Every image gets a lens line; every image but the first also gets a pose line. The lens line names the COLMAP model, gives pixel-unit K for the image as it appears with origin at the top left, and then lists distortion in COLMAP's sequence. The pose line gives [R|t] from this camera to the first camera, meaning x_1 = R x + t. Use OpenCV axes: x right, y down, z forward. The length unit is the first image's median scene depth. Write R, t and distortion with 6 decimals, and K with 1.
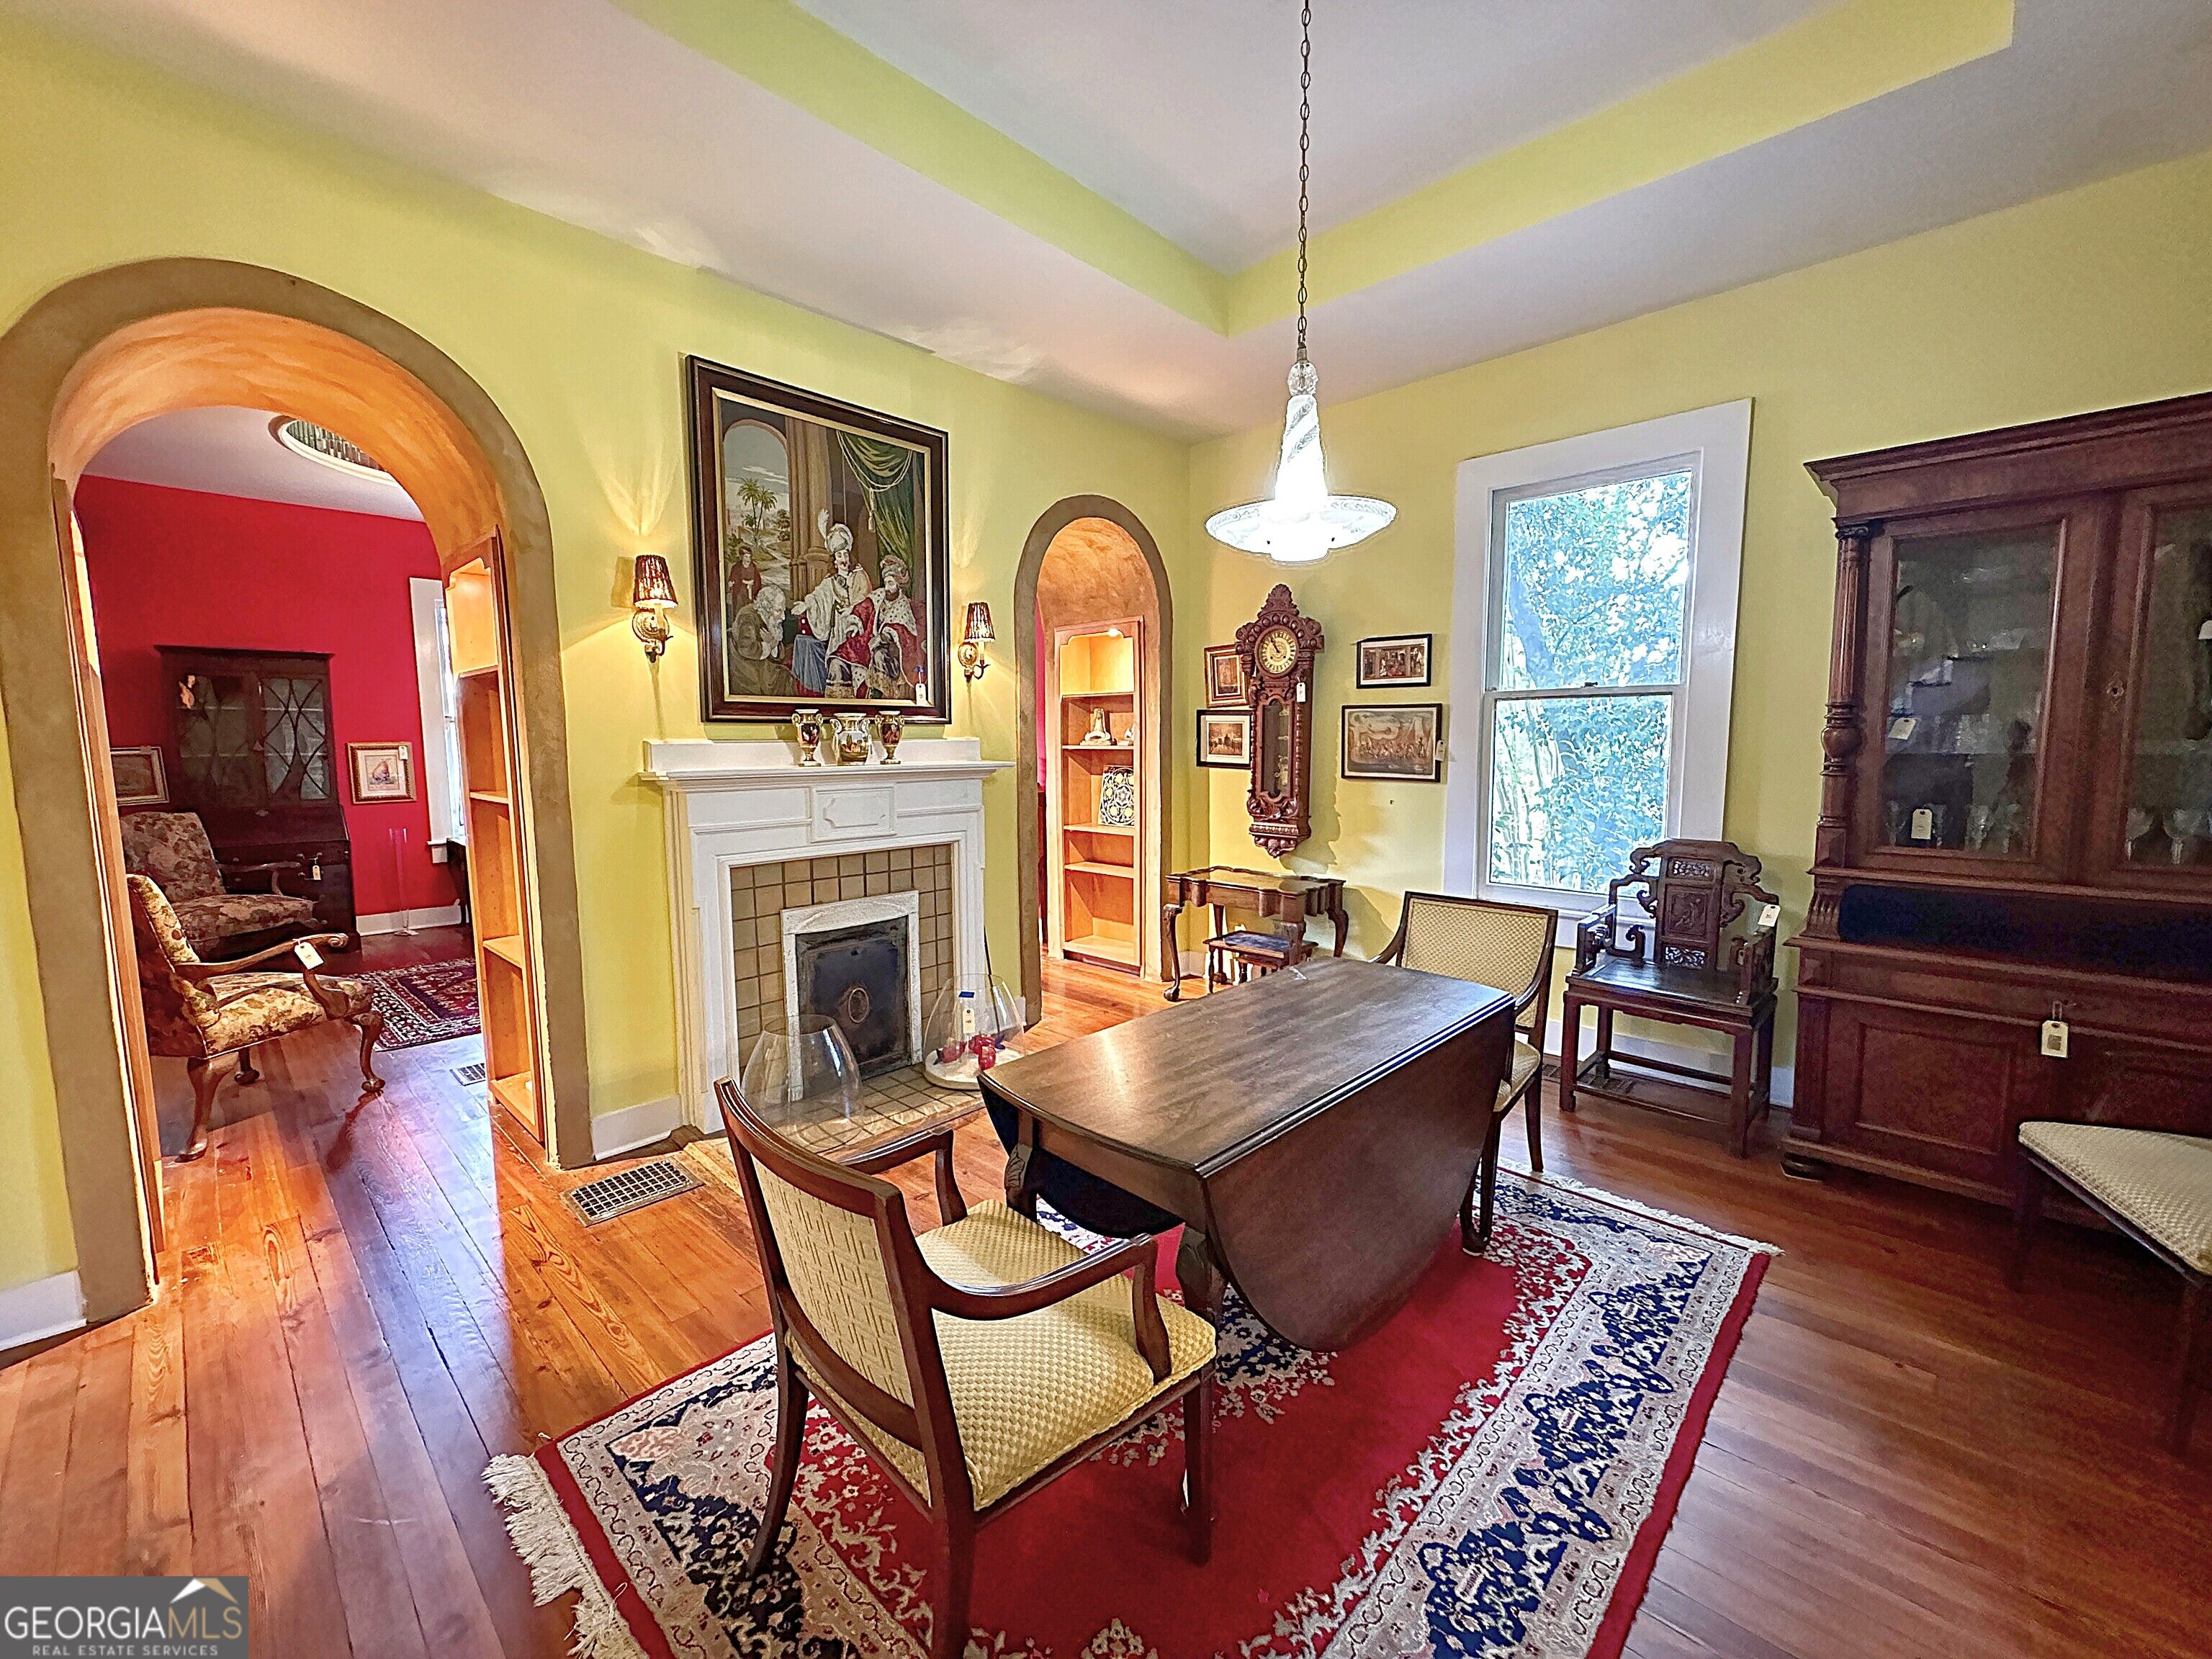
lens RADIAL K [[887.7, 0, 1104.5], [0, 887.7, 825.0], [0, 0, 1]] dist [-0.003466, 0.000239]
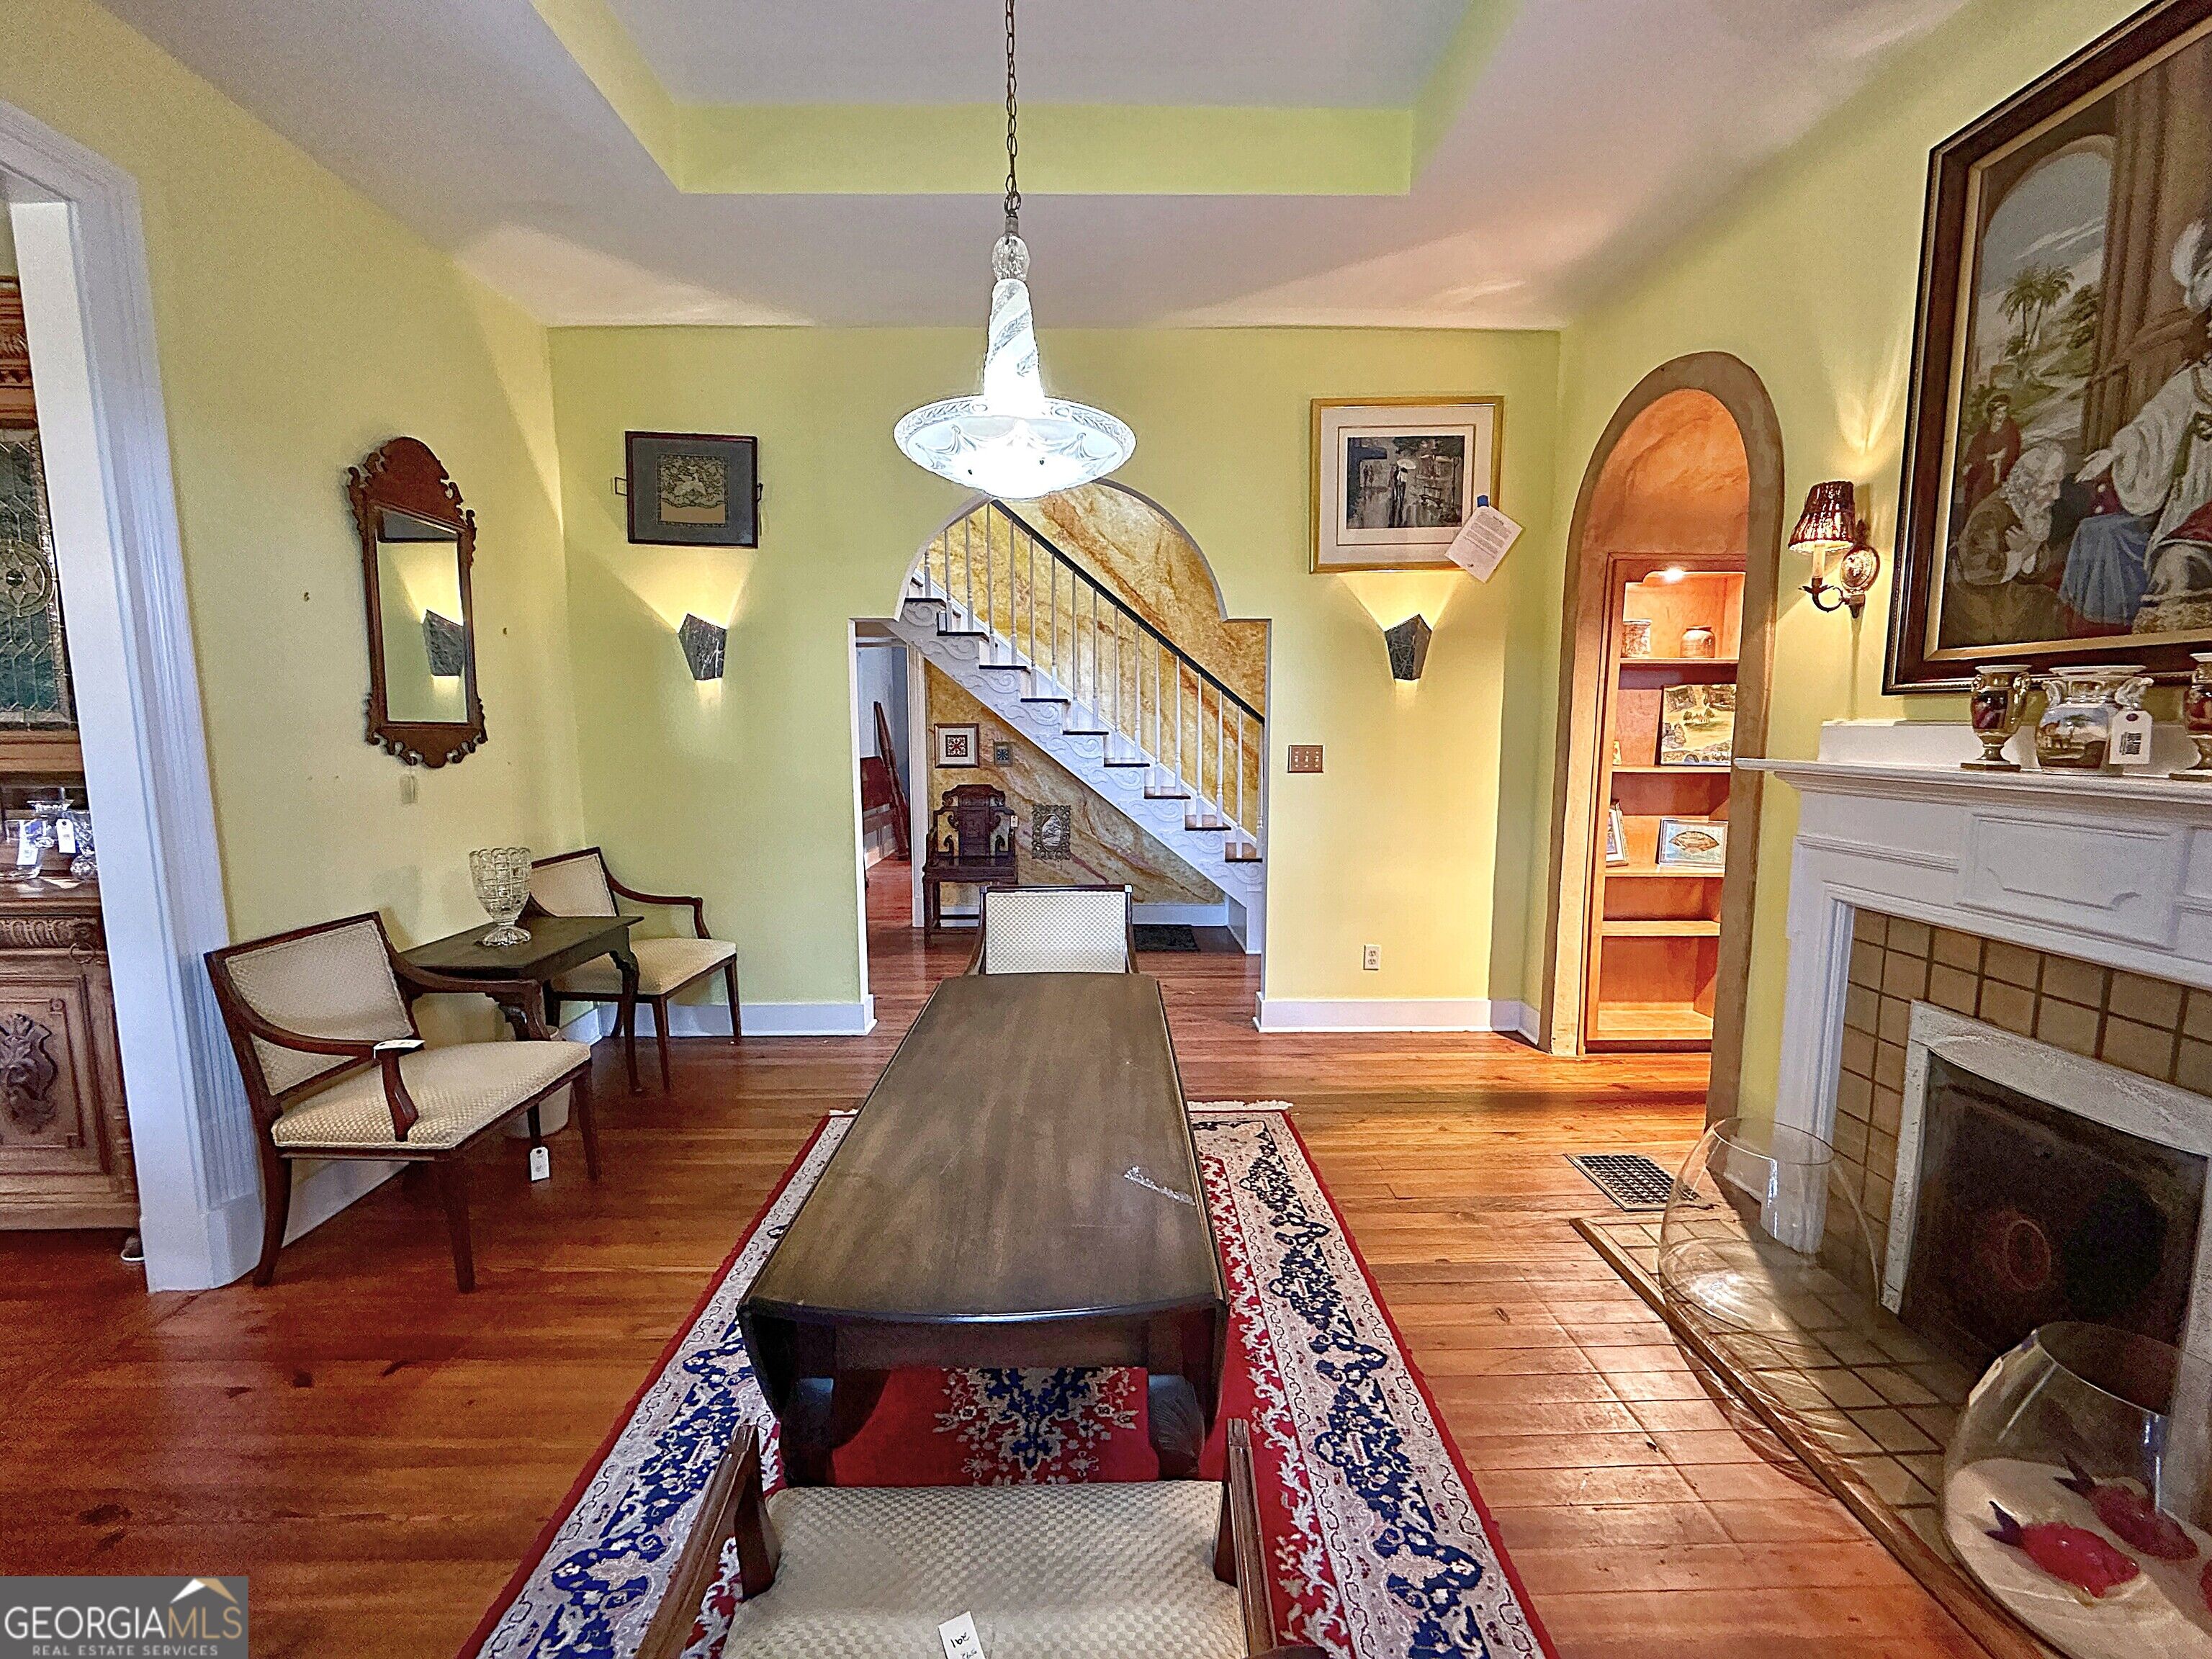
lens RADIAL K [[887.7, 0, 1104.5], [0, 887.7, 825.0], [0, 0, 1]] dist [-0.003466, 0.000239]
pose [[-0.713447, 0.089003, -0.695033, 0.425690], [-0.061820, 0.980037, 0.188958, -0.098315], [0.697976, 0.177779, -0.693703, 0.961185]]
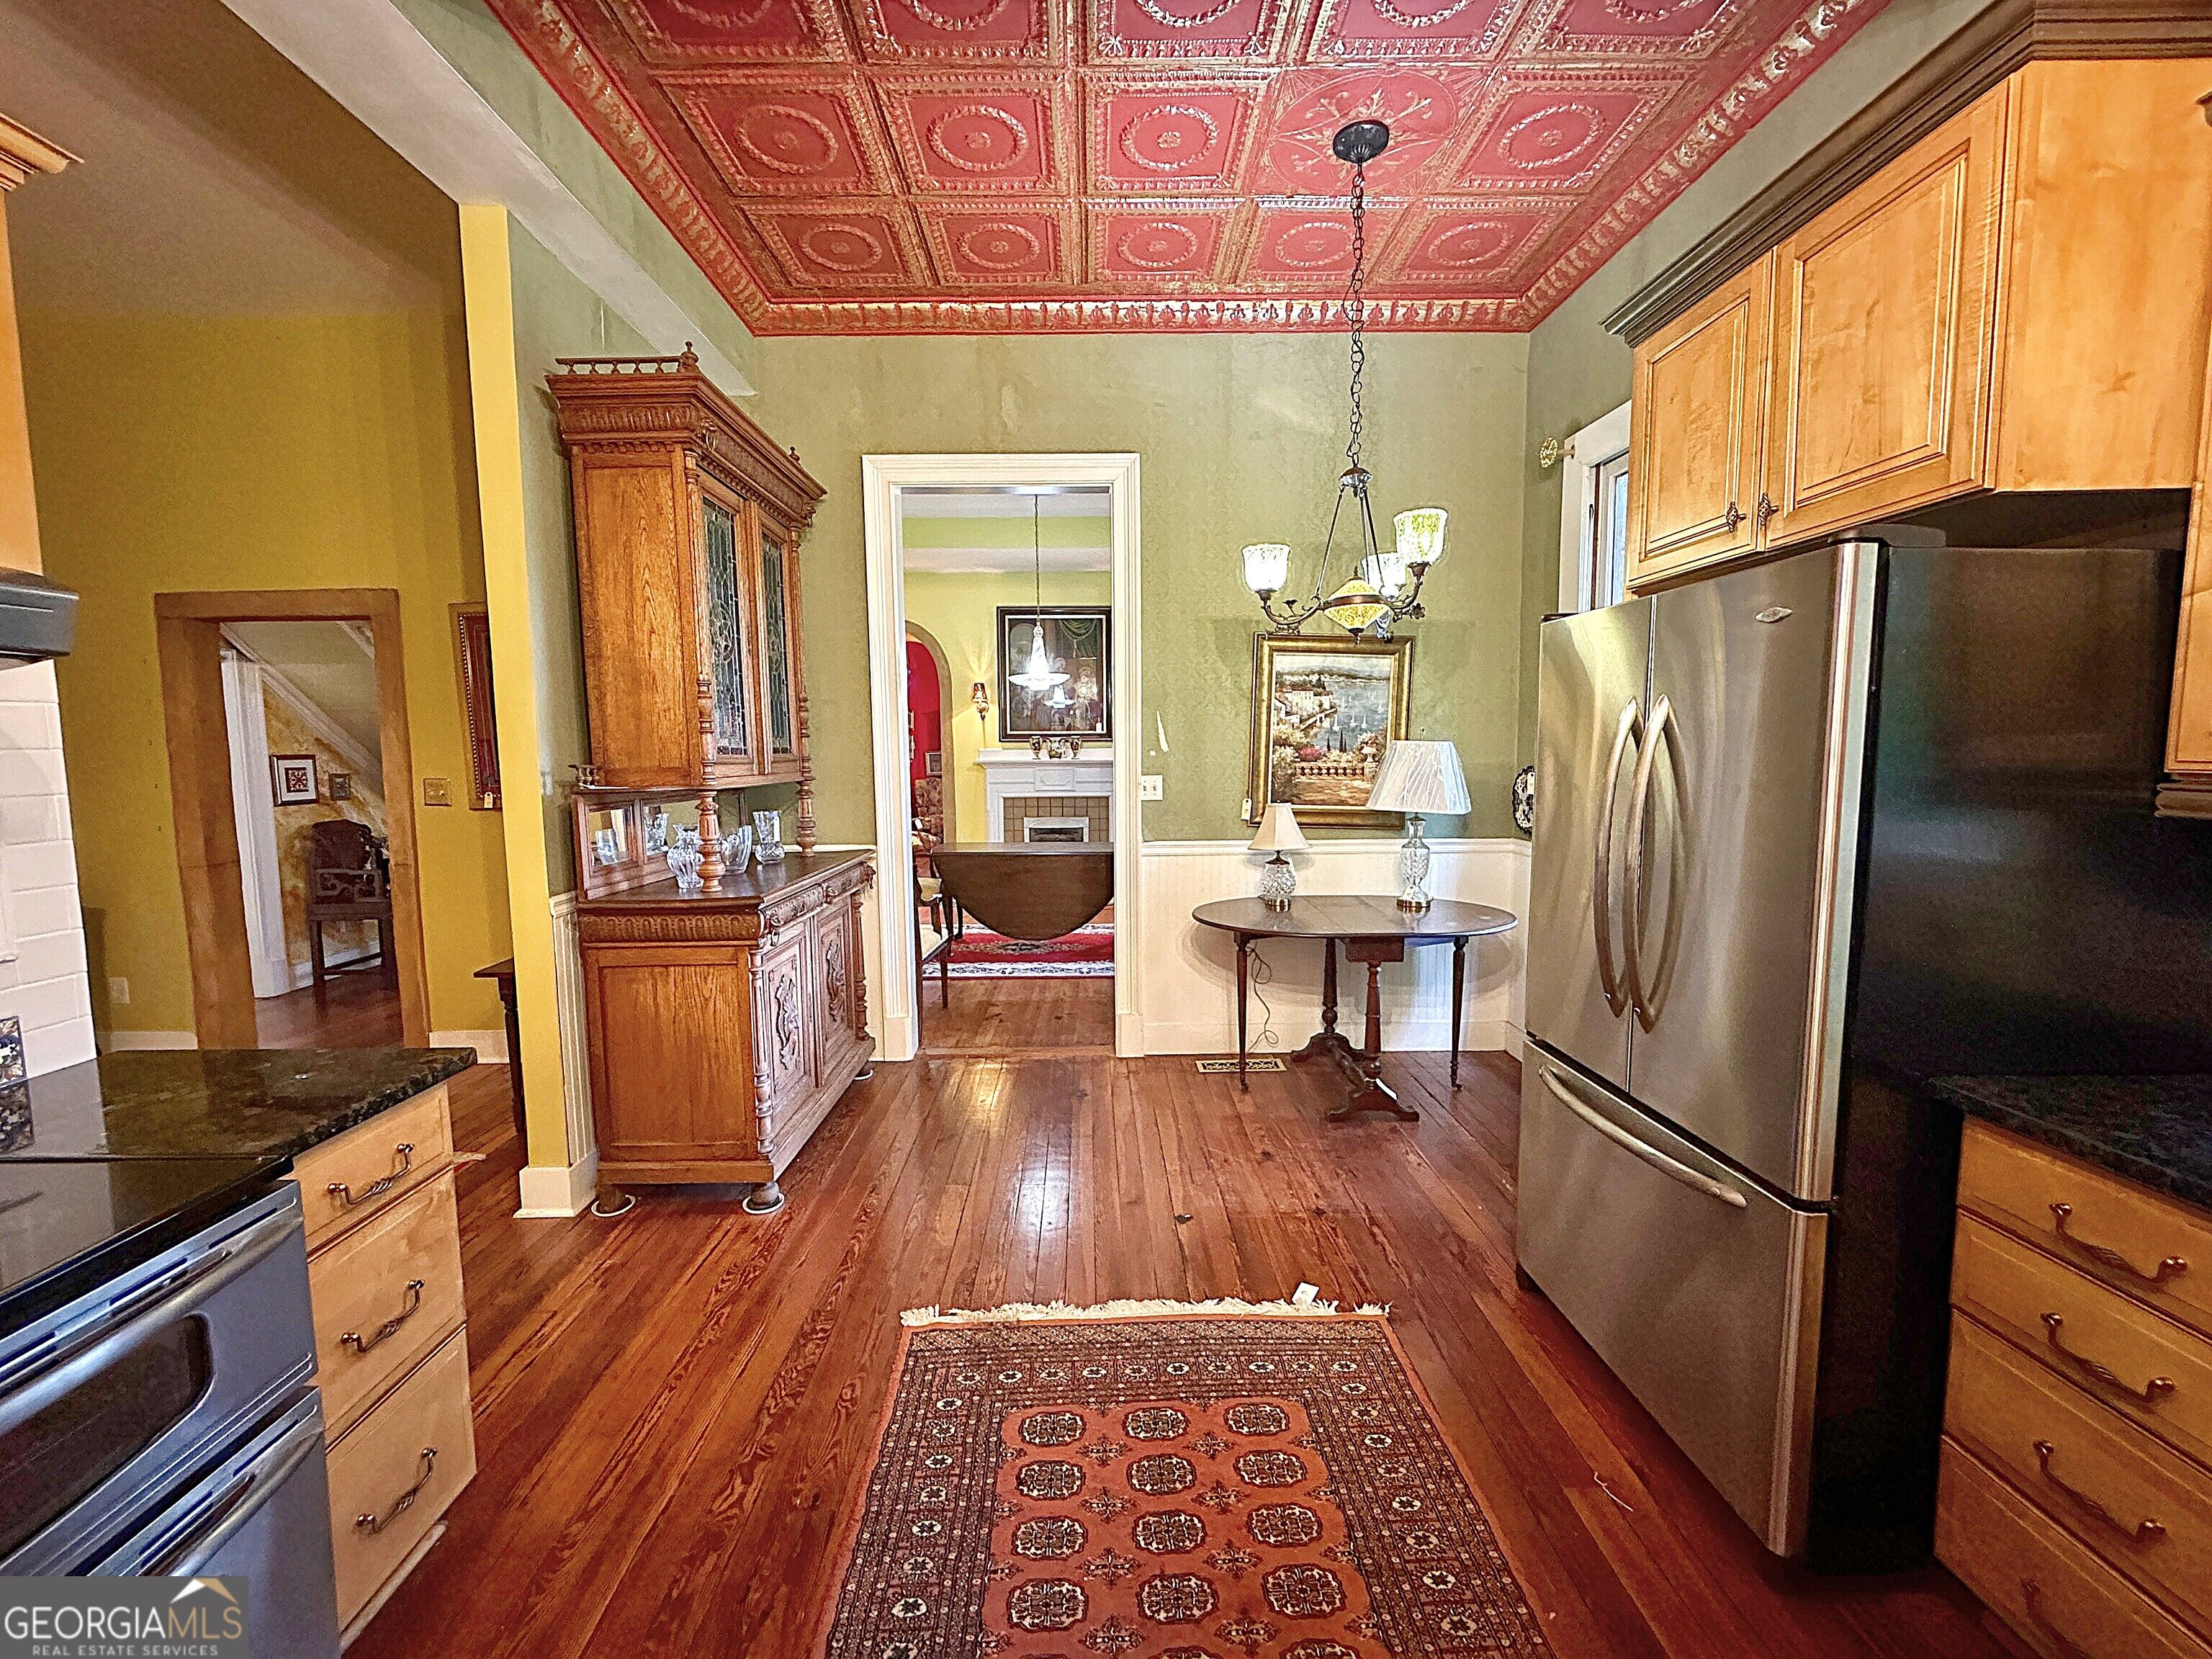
lens RADIAL K [[887.7, 0, 1104.5], [0, 887.7, 825.0], [0, 0, 1]] dist [-0.003466, 0.000239]
pose [[0.701982, 0.063083, -0.709395, 1.484830], [-0.067454, 0.997481, 0.021952, 0.045986], [0.708993, 0.032442, 0.704469, -0.562921]]
